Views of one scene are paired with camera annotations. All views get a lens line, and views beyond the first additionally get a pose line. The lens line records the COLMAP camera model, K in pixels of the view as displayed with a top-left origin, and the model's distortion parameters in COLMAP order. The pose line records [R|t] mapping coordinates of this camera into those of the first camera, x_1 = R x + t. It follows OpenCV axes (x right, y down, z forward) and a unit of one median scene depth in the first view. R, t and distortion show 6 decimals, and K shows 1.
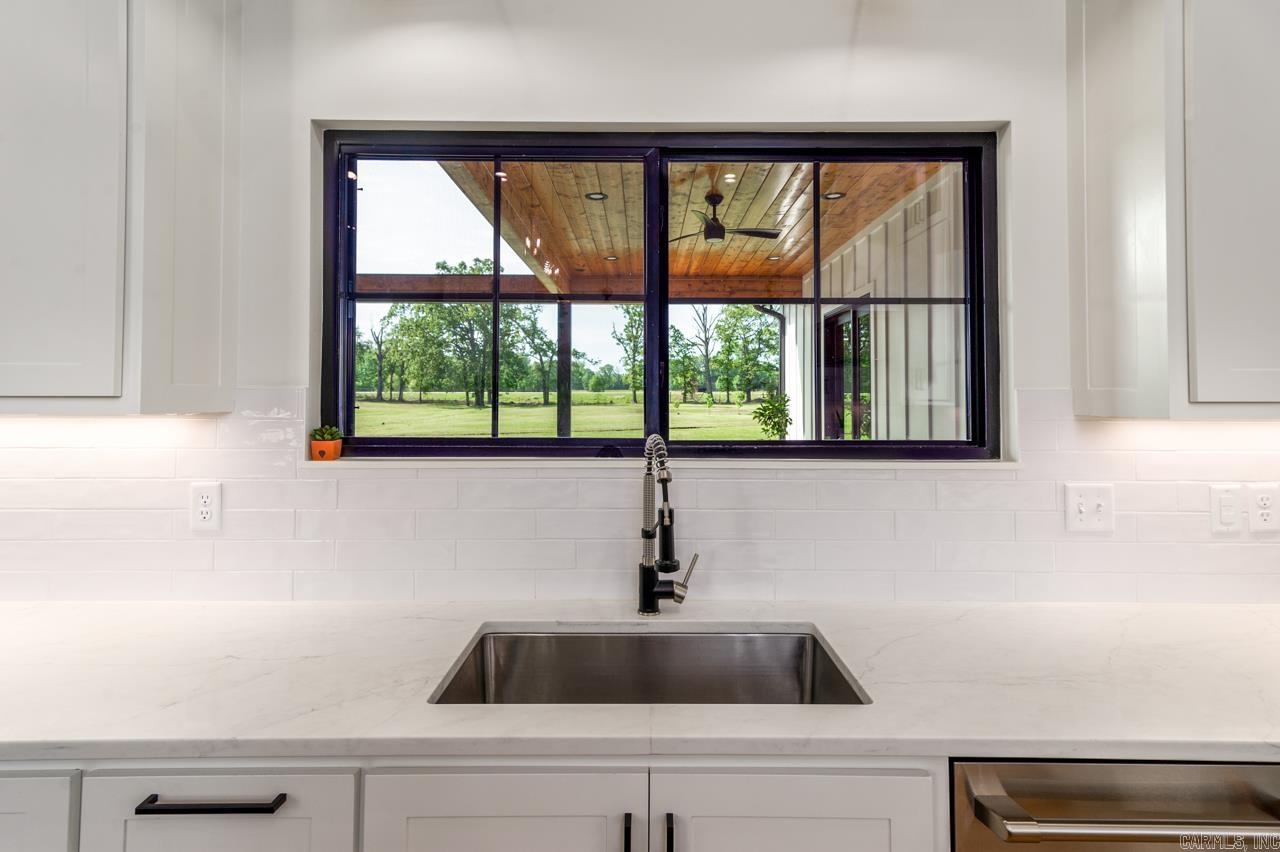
lens RADIAL K [[618.8, 0, 634.3], [0, 618.8, 378.9], [0, 0, 1]] dist [0.020789, -0.000450]
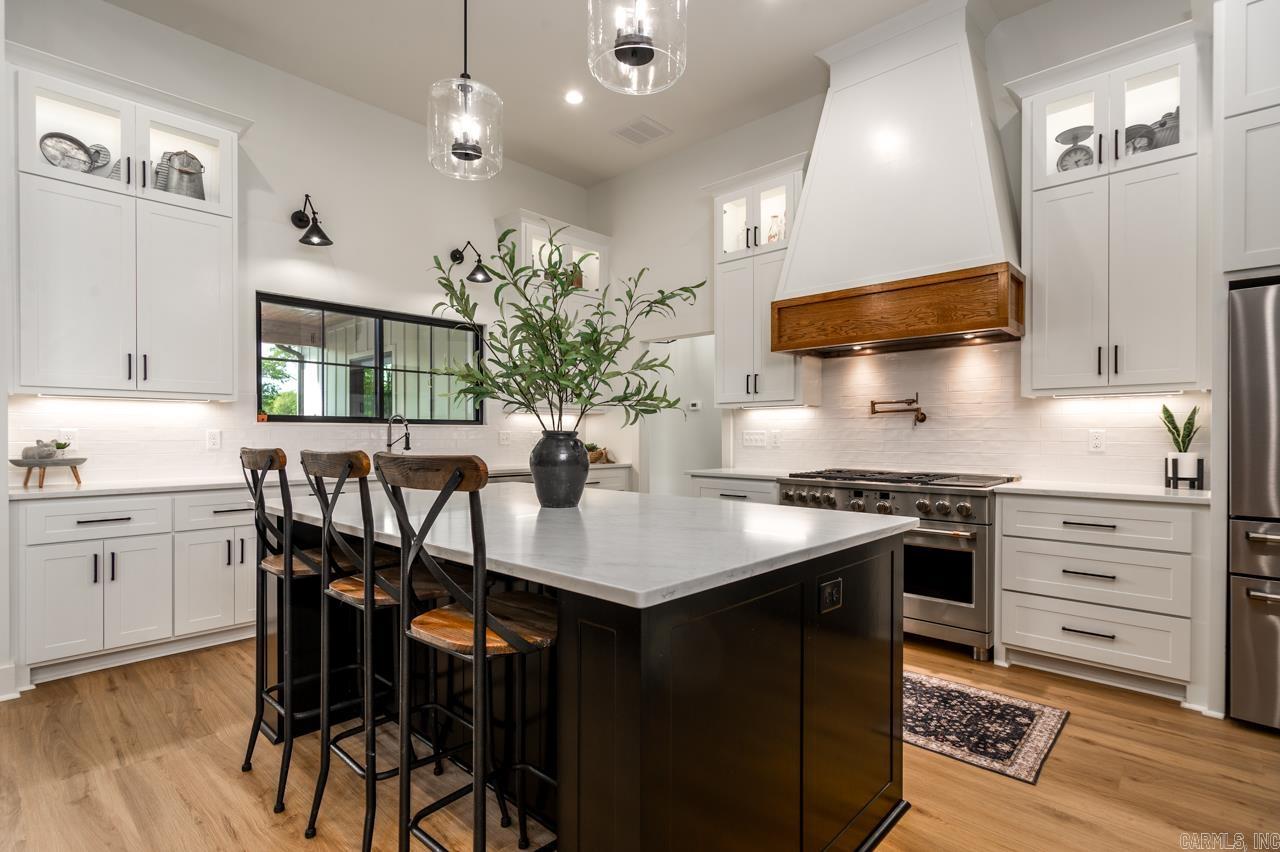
lens RADIAL K [[645.2, 0, 639.1], [0, 645.2, 435.9], [0, 0, 1]] dist [0.012881, -0.000758]
pose [[0.669034, -0.003118, 0.743225, -1.362781], [-0.020142, 0.999548, 0.022324, 0.088611], [-0.742959, -0.029906, 0.668669, -1.852719]]
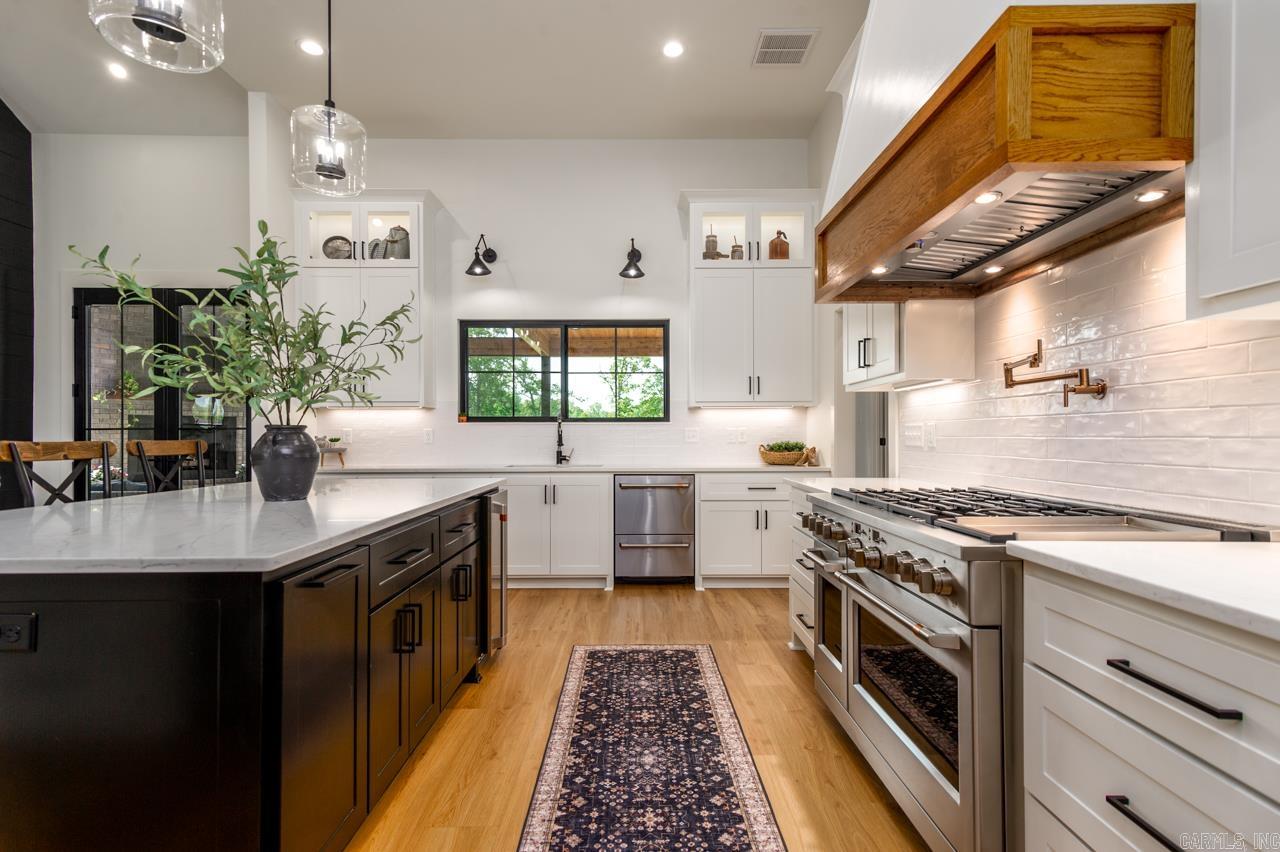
lens RADIAL K [[618.8, 0, 634.1], [0, 618.8, 436.9], [0, 0, 1]] dist [0.020789, -0.000450]
pose [[0.999898, -0.005238, 0.013285, 0.343730], [0.004814, 0.999485, 0.031721, 0.099143], [-0.013444, -0.031654, 0.999408, -2.156145]]
